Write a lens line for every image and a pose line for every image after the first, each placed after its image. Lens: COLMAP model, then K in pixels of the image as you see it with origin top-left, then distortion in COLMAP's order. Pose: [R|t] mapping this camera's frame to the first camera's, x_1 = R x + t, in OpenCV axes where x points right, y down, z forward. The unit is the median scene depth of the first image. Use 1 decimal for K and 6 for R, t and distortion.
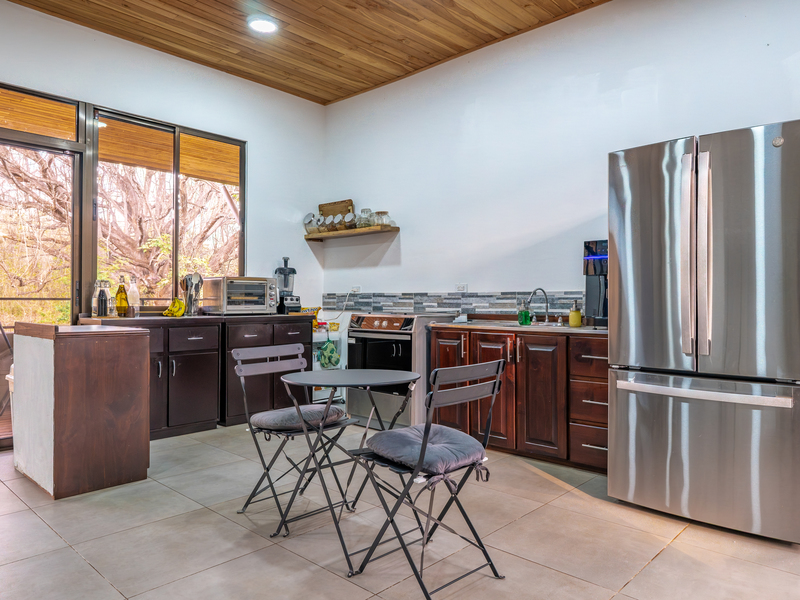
lens RADIAL K [[552.6, 0, 399.9], [0, 552.6, 297.8], [0, 0, 1]] dist [-0.014831, 0.012721]
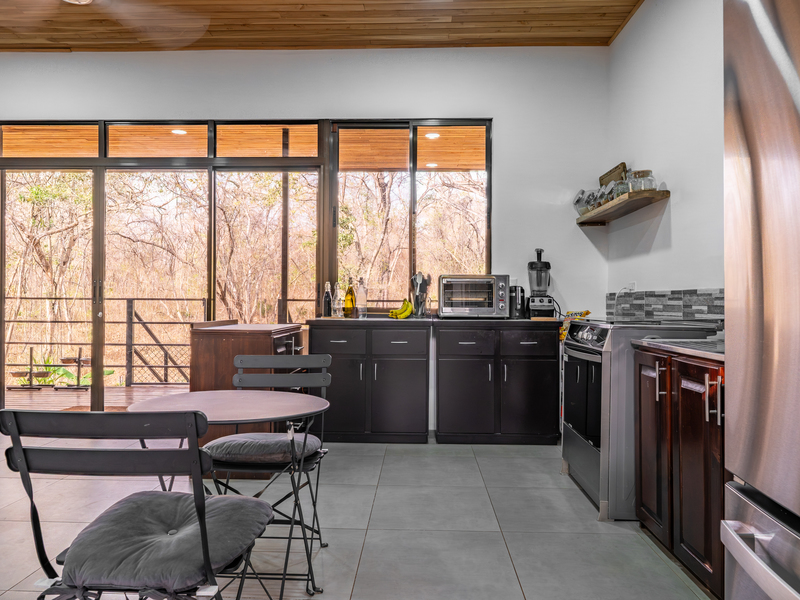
lens RADIAL K [[552.6, 0, 403.0], [0, 552.6, 298.8], [0, 0, 1]] dist [-0.014831, 0.012721]
pose [[0.656052, -0.004335, -0.754703, 0.342275], [0.000877, 0.999987, -0.004982, 0.004964], [0.754715, 0.002607, 0.656047, 0.396206]]
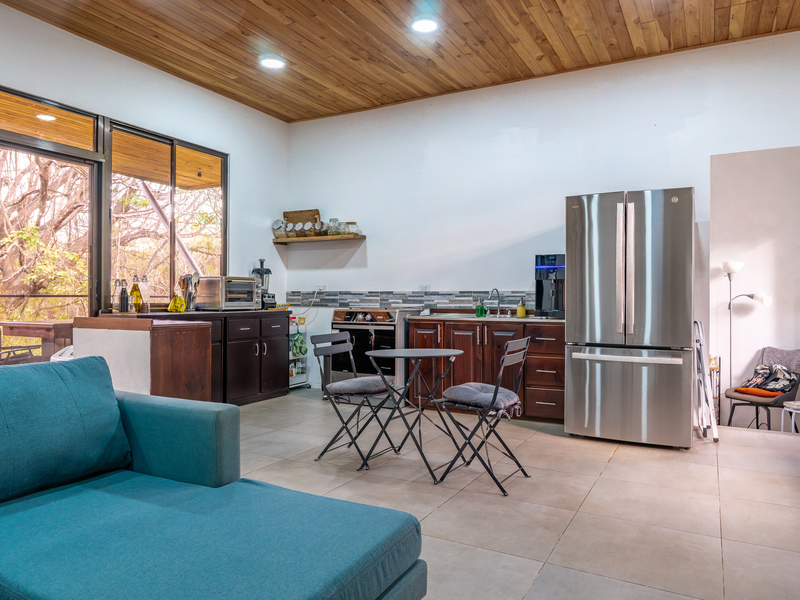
lens RADIAL K [[552.6, 0, 401.0], [0, 552.6, 298.9], [0, 0, 1]] dist [-0.014831, 0.012721]
pose [[0.969150, -0.000332, 0.246470, -0.262613], [-0.001838, 0.999962, 0.008576, -0.003235], [-0.246463, -0.008764, 0.969113, -0.198676]]
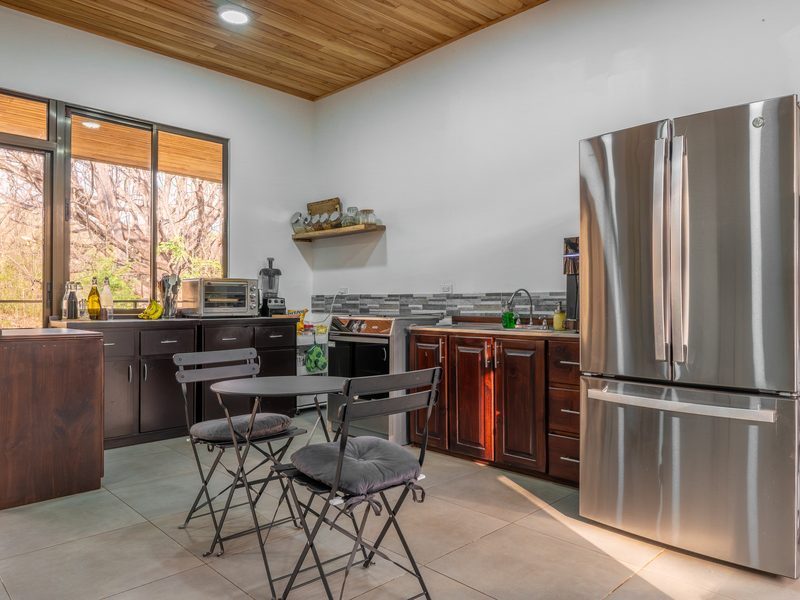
lens RADIAL K [[552.6, 0, 400.0], [0, 552.6, 301.2], [0, 0, 1]] dist [-0.014831, 0.012721]
pose [[0.999085, -0.001801, -0.042736, 0.078046], [0.001910, 0.999995, 0.002493, 0.000994], [0.042731, -0.002573, 0.999083, 0.048718]]
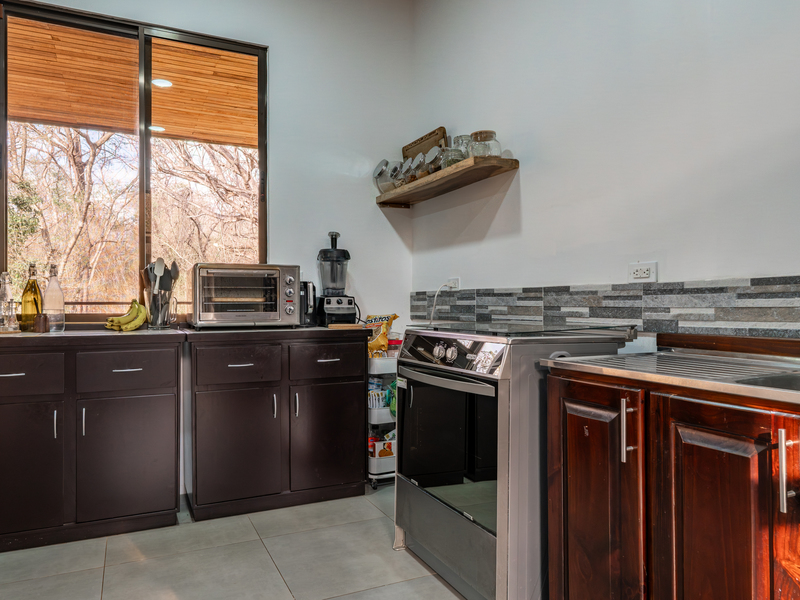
lens RADIAL K [[552.6, 0, 400.6], [0, 552.6, 307.0], [0, 0, 1]] dist [-0.014831, 0.012721]
pose [[0.934453, -0.002380, -0.356077, 0.095261], [0.005709, 0.999949, 0.008297, 0.004951], [0.356040, -0.009786, 0.934420, 0.575900]]
